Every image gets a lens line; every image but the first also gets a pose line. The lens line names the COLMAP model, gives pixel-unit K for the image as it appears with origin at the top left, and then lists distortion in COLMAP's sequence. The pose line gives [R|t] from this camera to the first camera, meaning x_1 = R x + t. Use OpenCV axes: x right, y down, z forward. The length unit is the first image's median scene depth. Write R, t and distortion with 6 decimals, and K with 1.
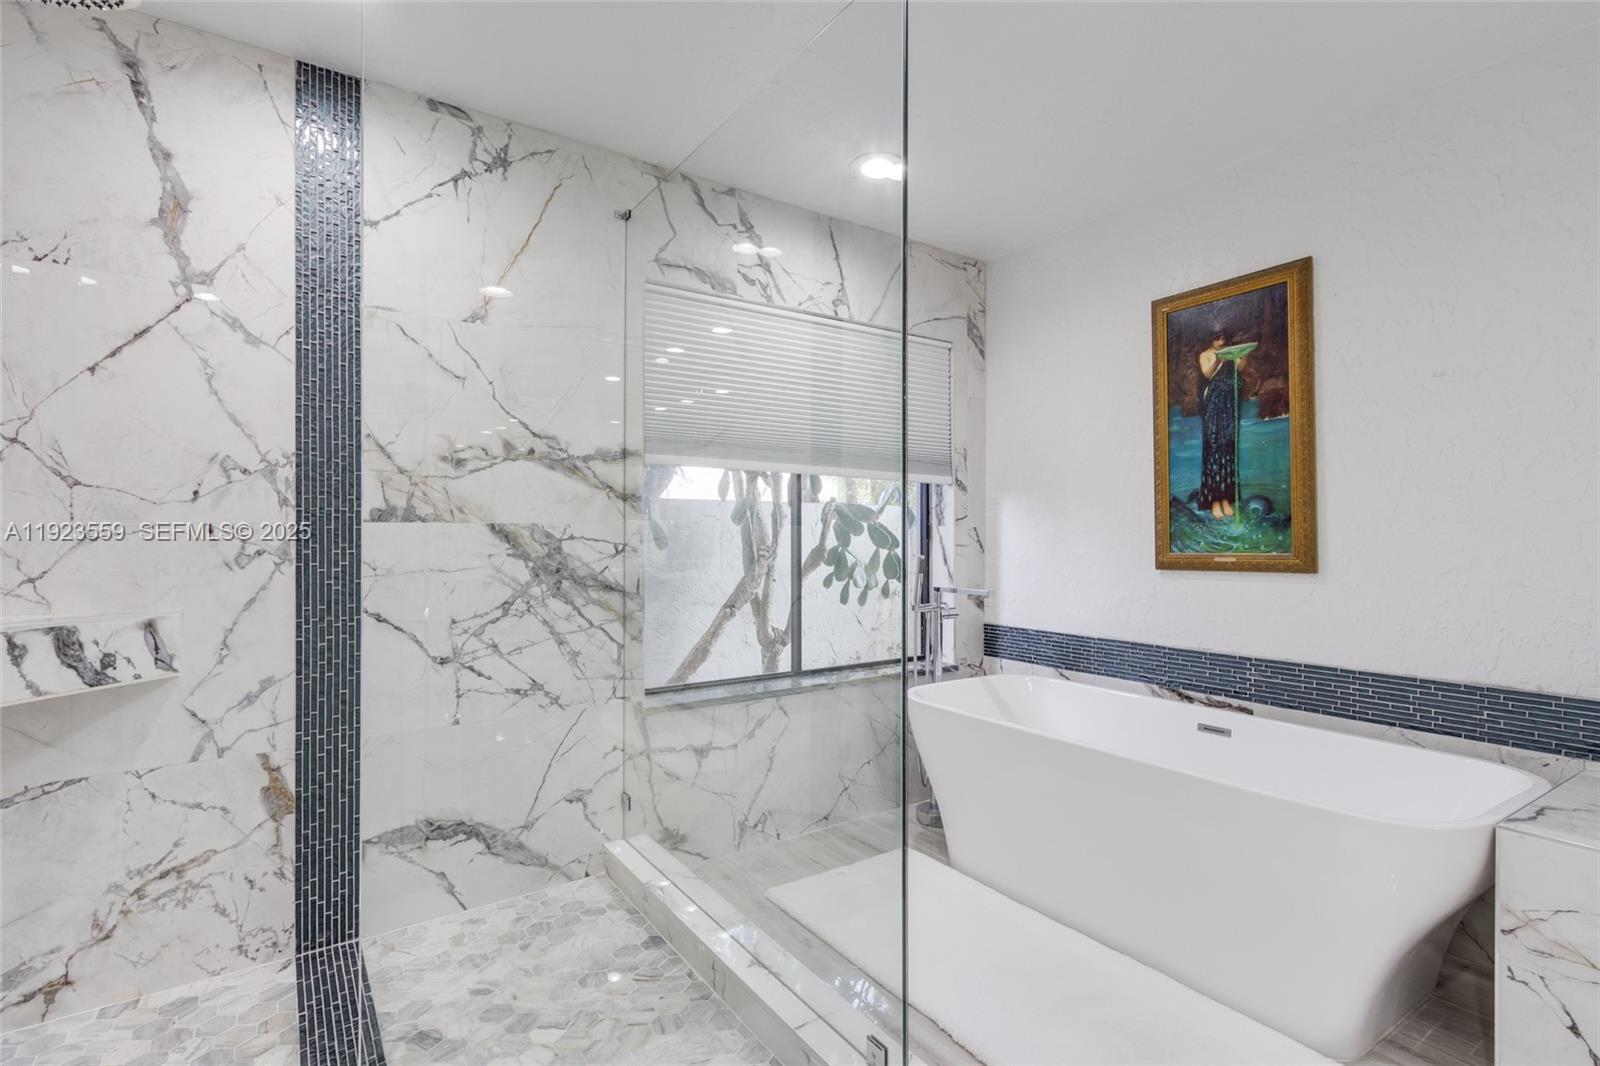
lens RADIAL K [[763.1, 0, 800.0], [0, 763.1, 533.0], [0, 0, 1]] dist [0.004109, 0.000364]
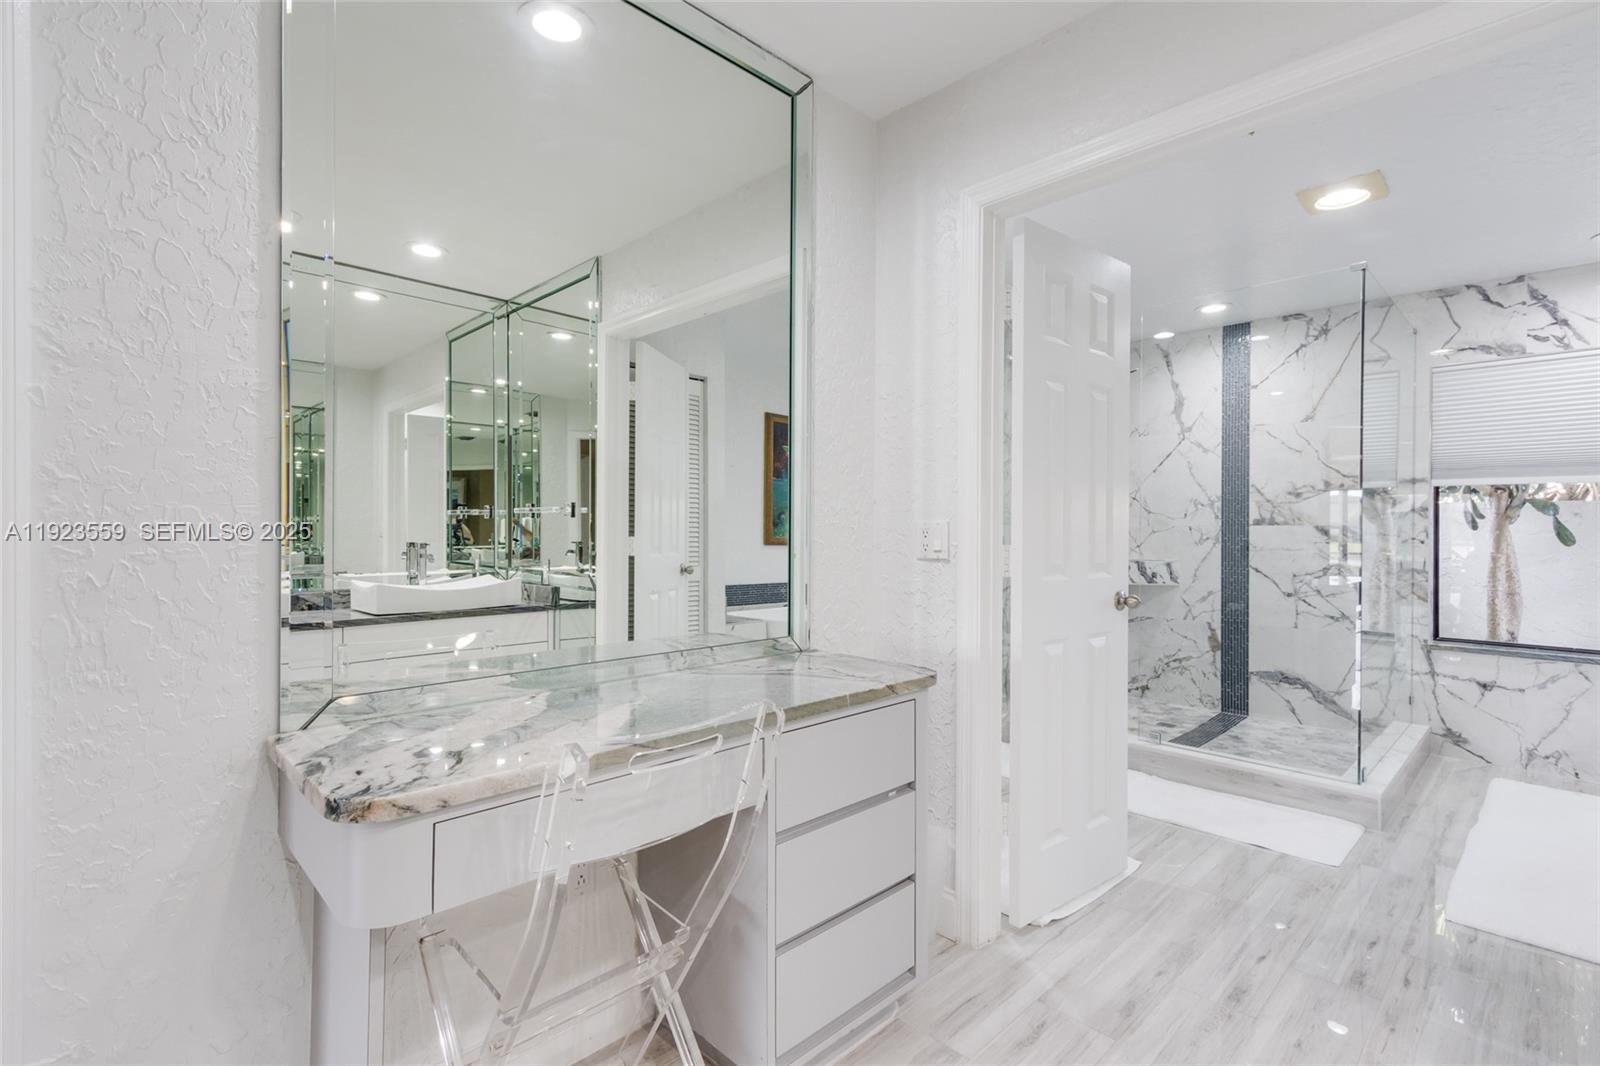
lens RADIAL K [[746.6, 0, 800.7], [0, 746.6, 529.4], [0, 0, 1]] dist [0.000569, -0.000097]
pose [[0.177835, 0.003632, -0.984054, 1.285055], [-0.002025, 0.999992, 0.003325, -0.007620], [0.984058, 0.001401, 0.177841, -0.632255]]
